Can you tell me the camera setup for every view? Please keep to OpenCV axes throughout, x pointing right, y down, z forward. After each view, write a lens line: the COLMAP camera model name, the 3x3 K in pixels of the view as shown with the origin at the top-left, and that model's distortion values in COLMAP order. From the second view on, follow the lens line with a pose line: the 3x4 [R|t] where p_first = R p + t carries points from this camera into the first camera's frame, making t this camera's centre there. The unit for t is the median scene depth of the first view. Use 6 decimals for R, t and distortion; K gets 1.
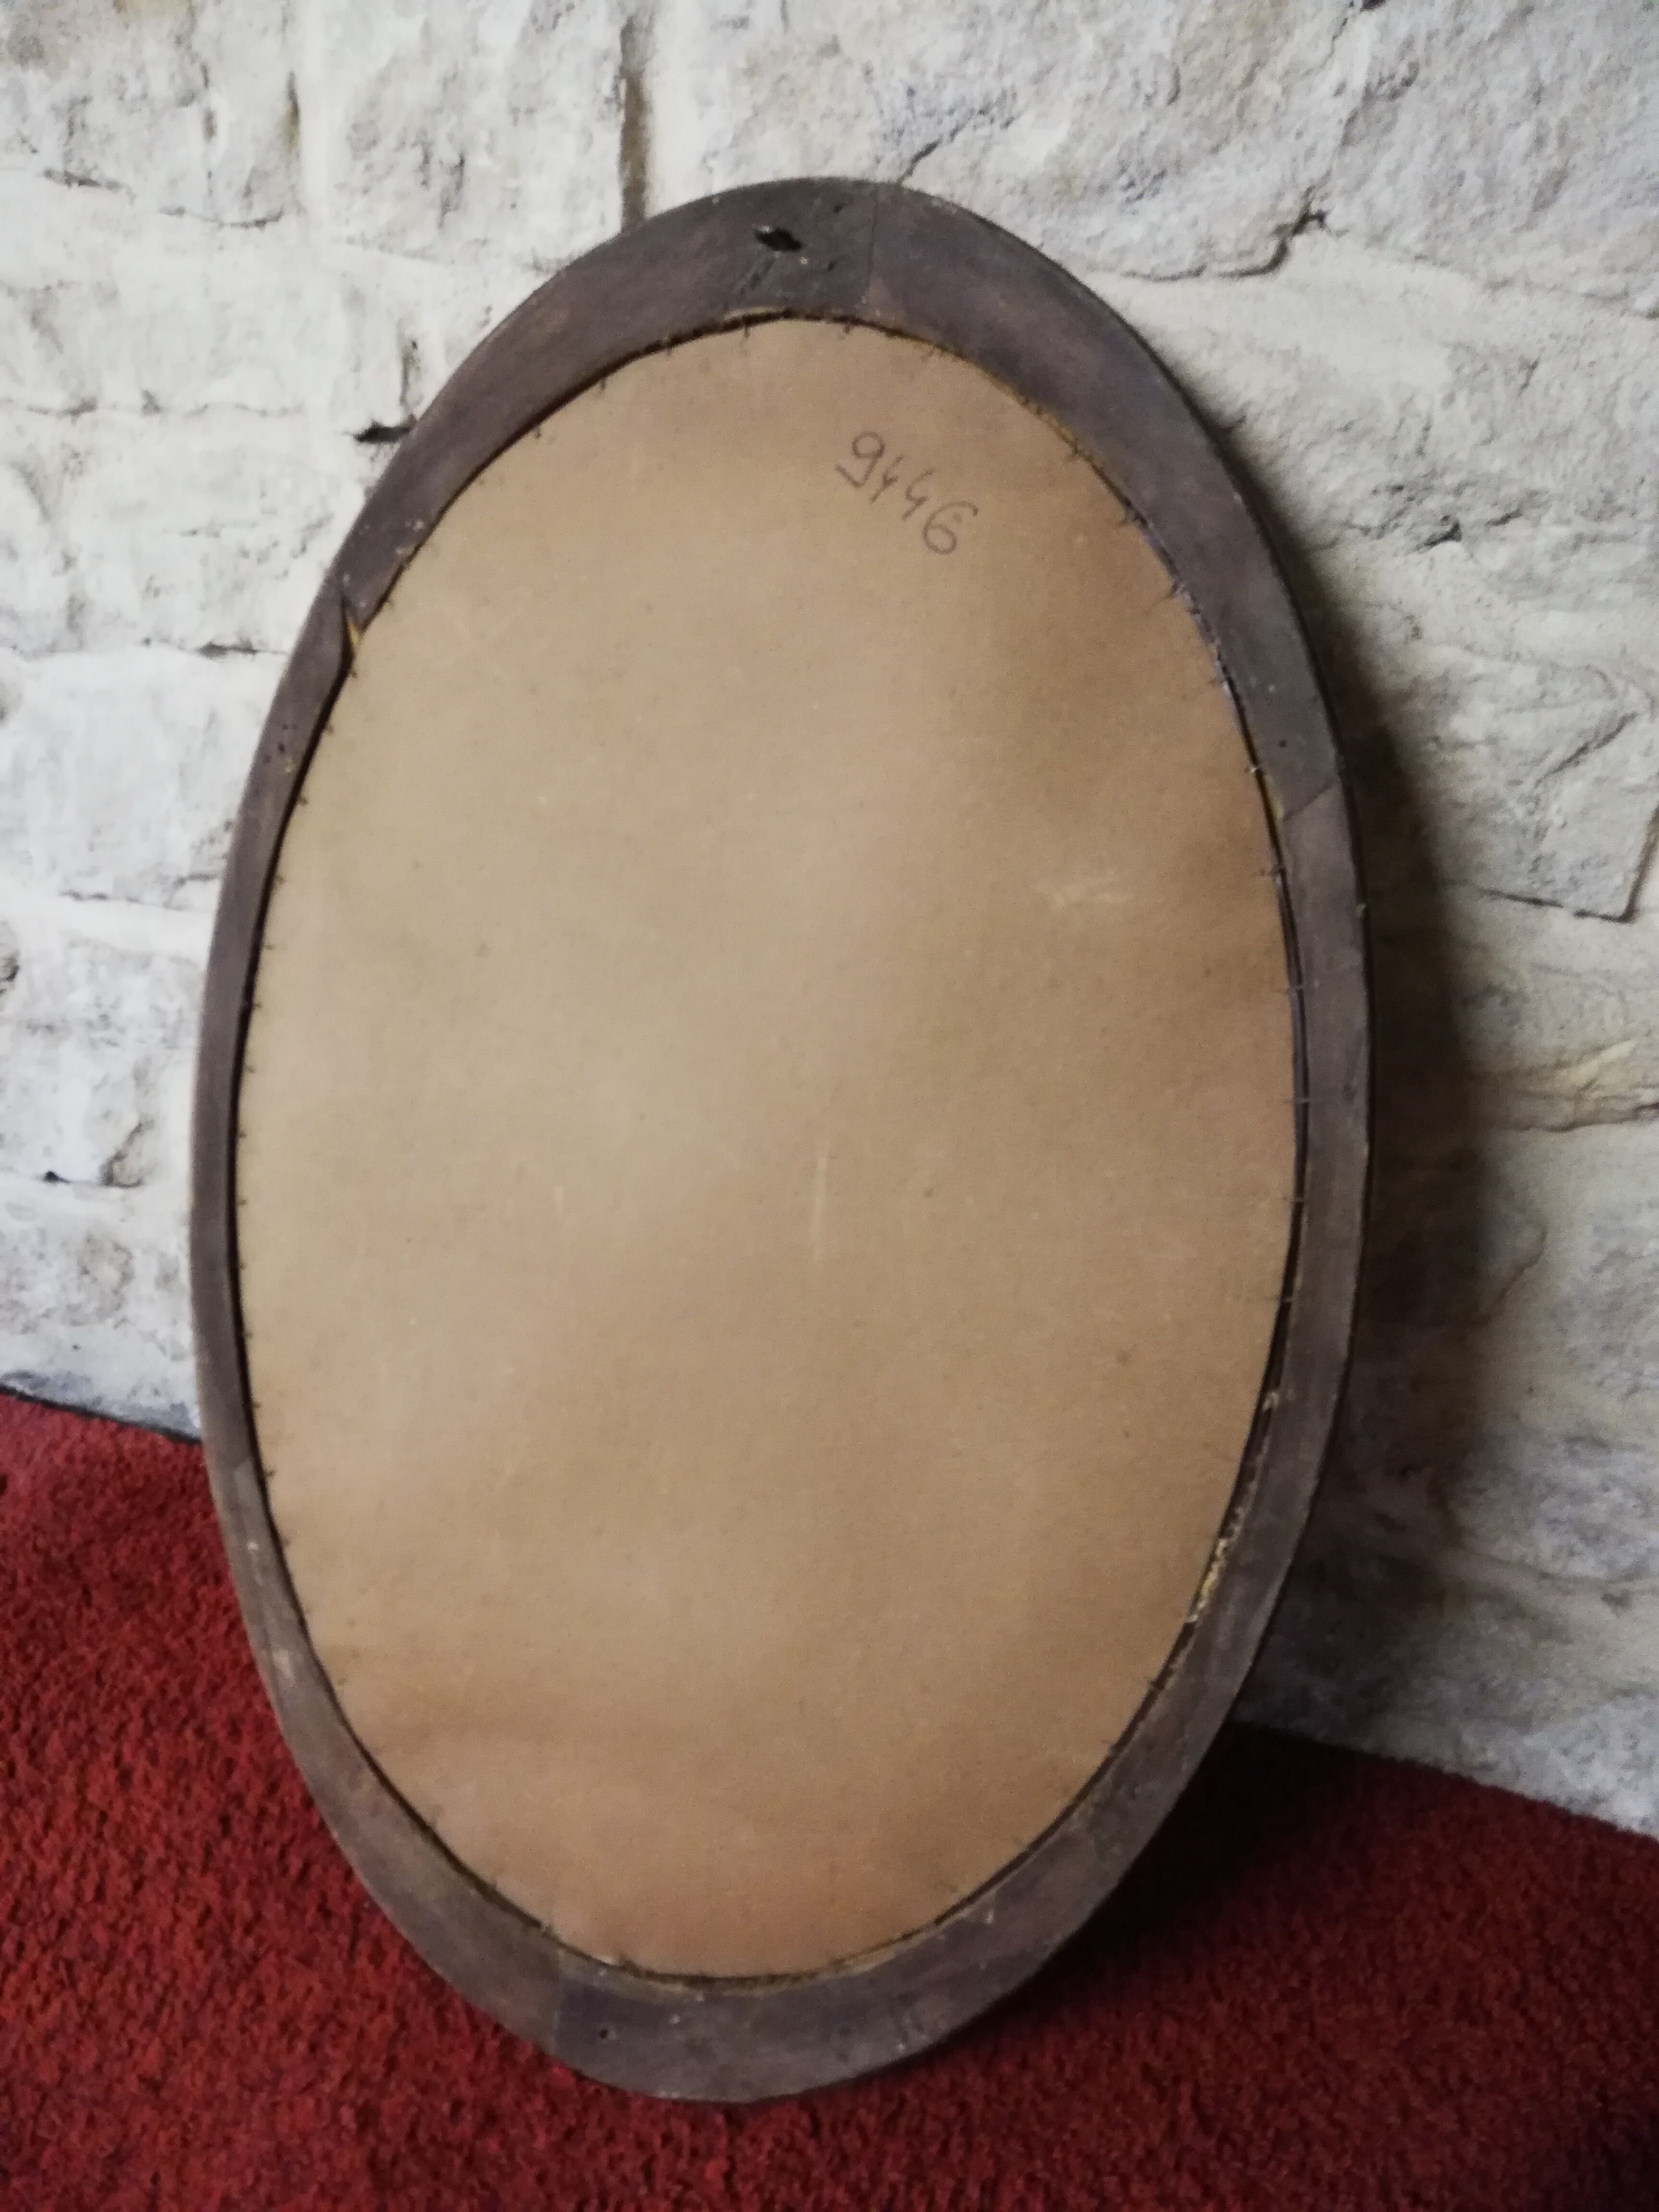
lens RADIAL K [[1705.1, 0, 829.5], [0, 1705.1, 1106.0], [0, 0, 1]] dist [0.002279, -0.008070]
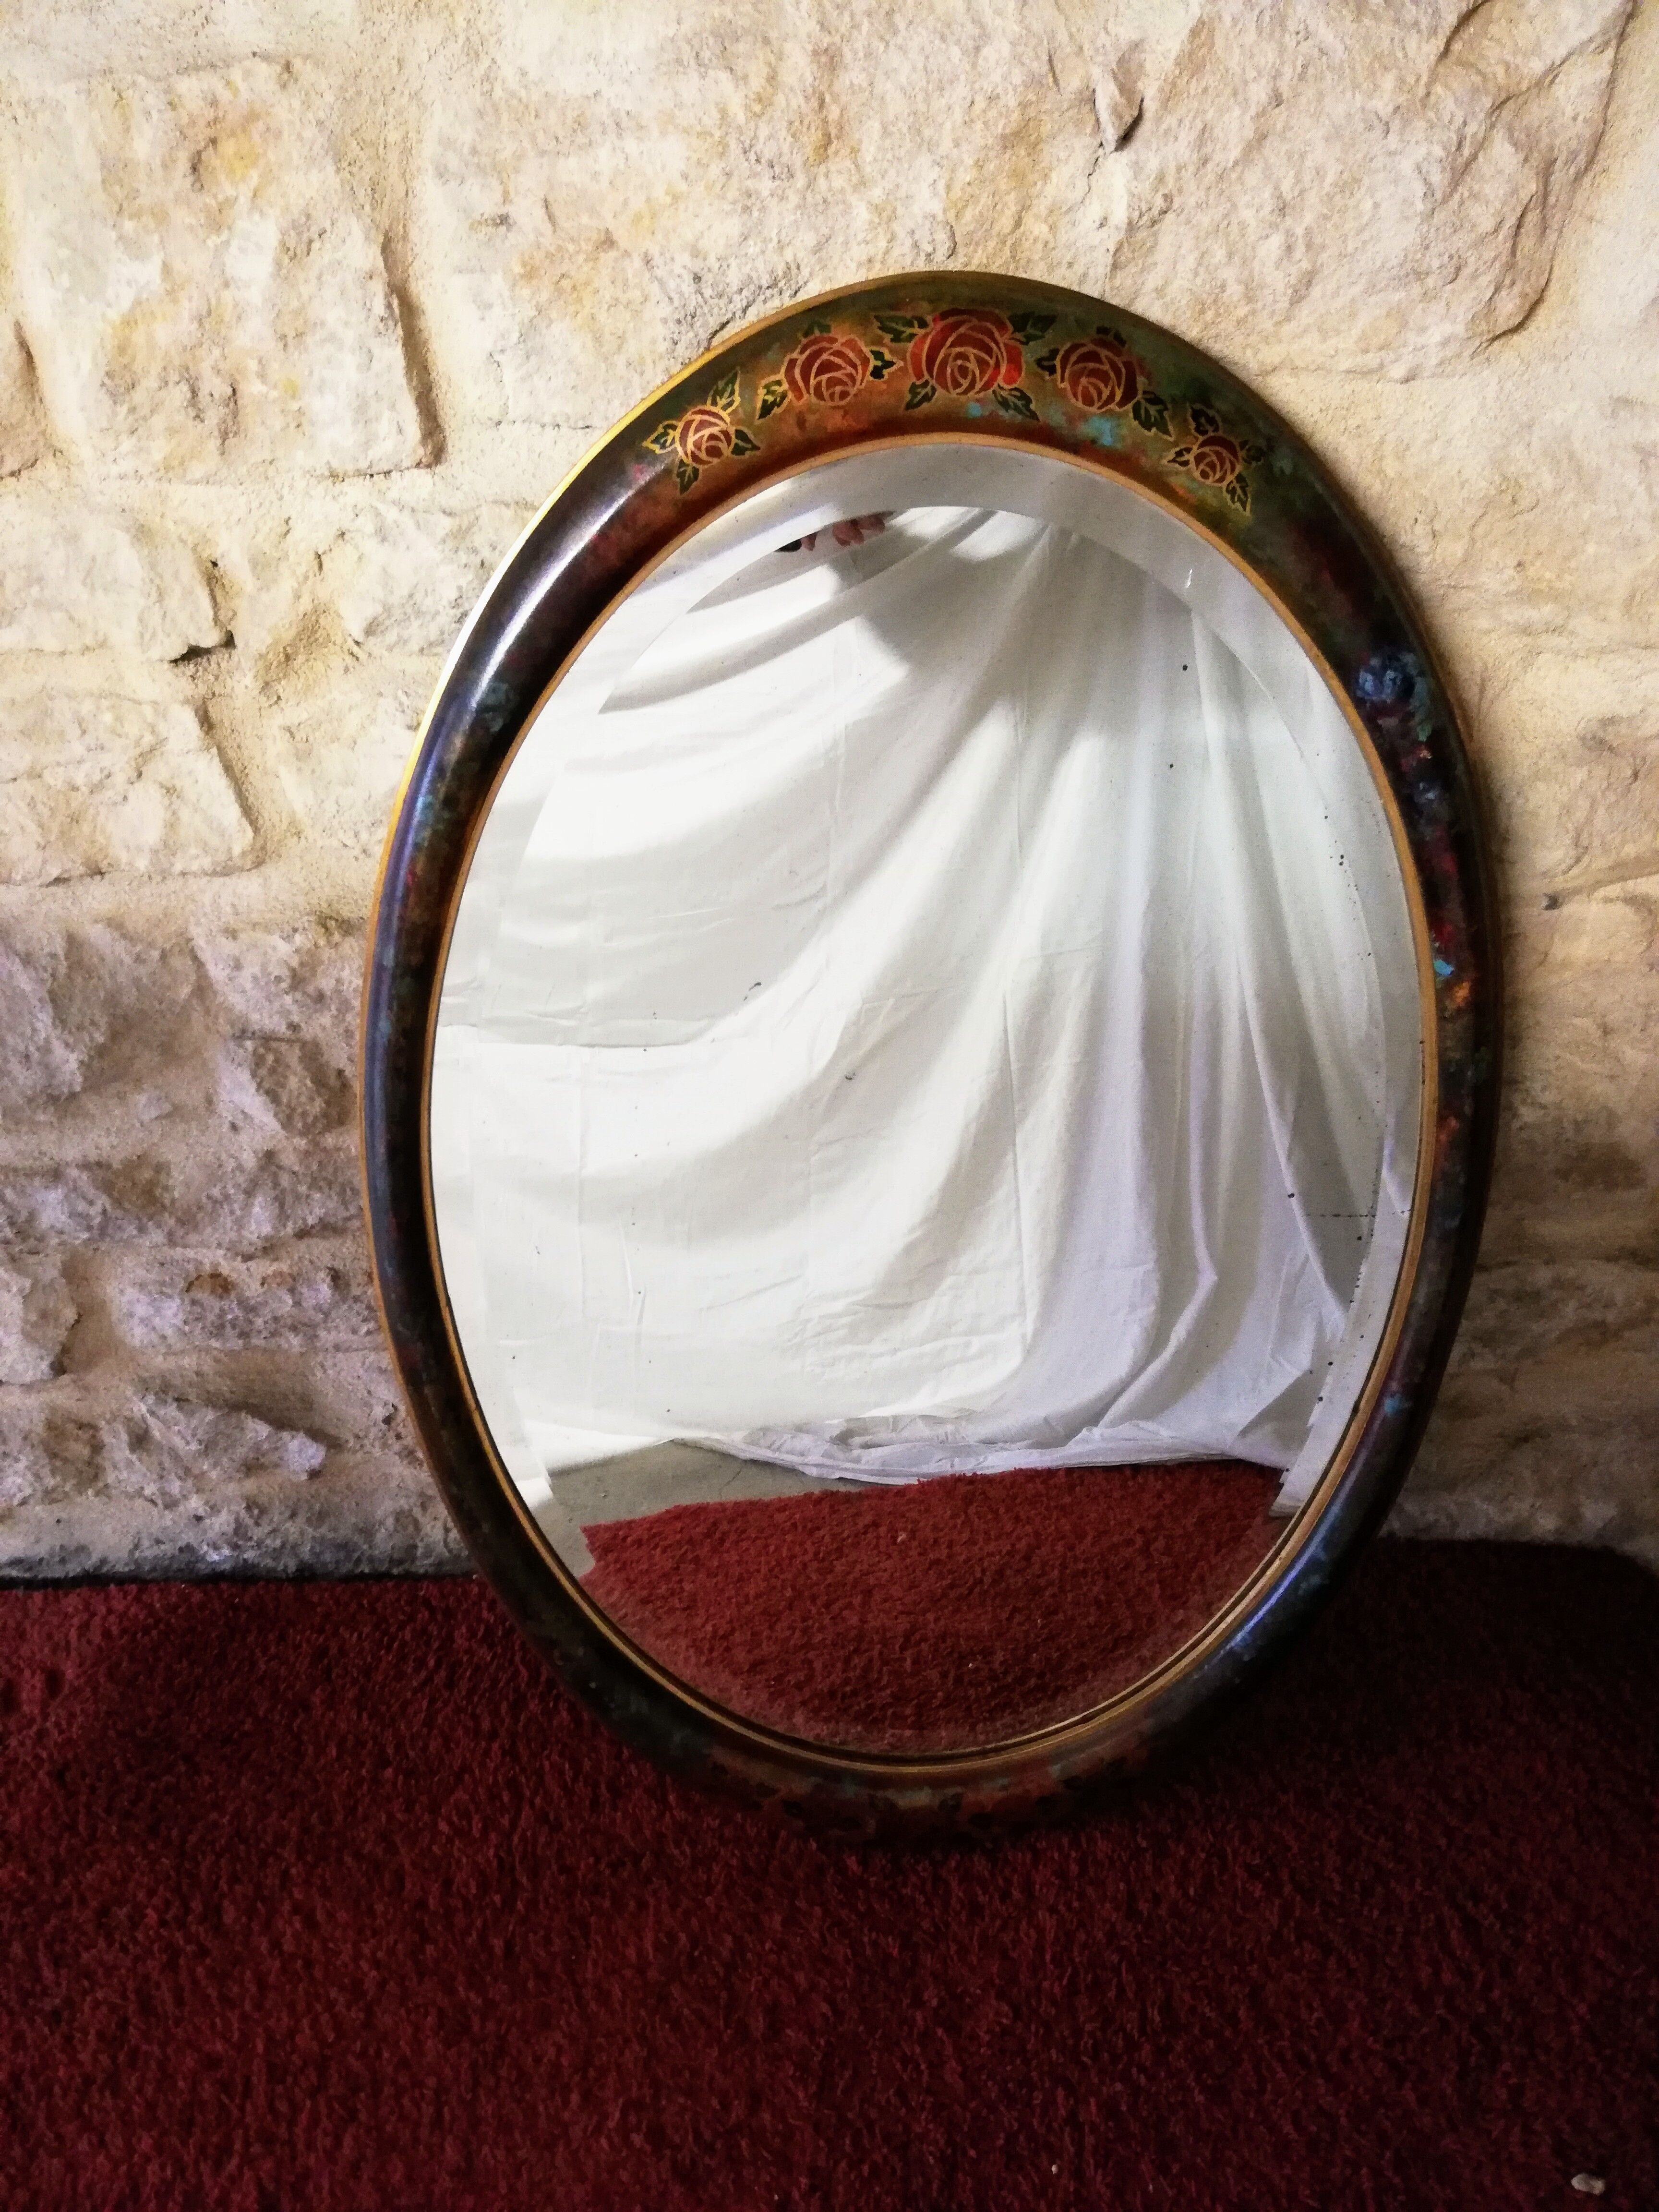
lens RADIAL K [[1728.3, 0, 829.5], [0, 1728.3, 1106.0], [0, 0, 1]] dist [-0.002335, -0.002631]
pose [[0.952832, -0.264421, 0.148973, -0.159811], [0.237889, 0.955500, 0.174435, -0.278198], [-0.188468, -0.130768, 0.973334, -0.086544]]
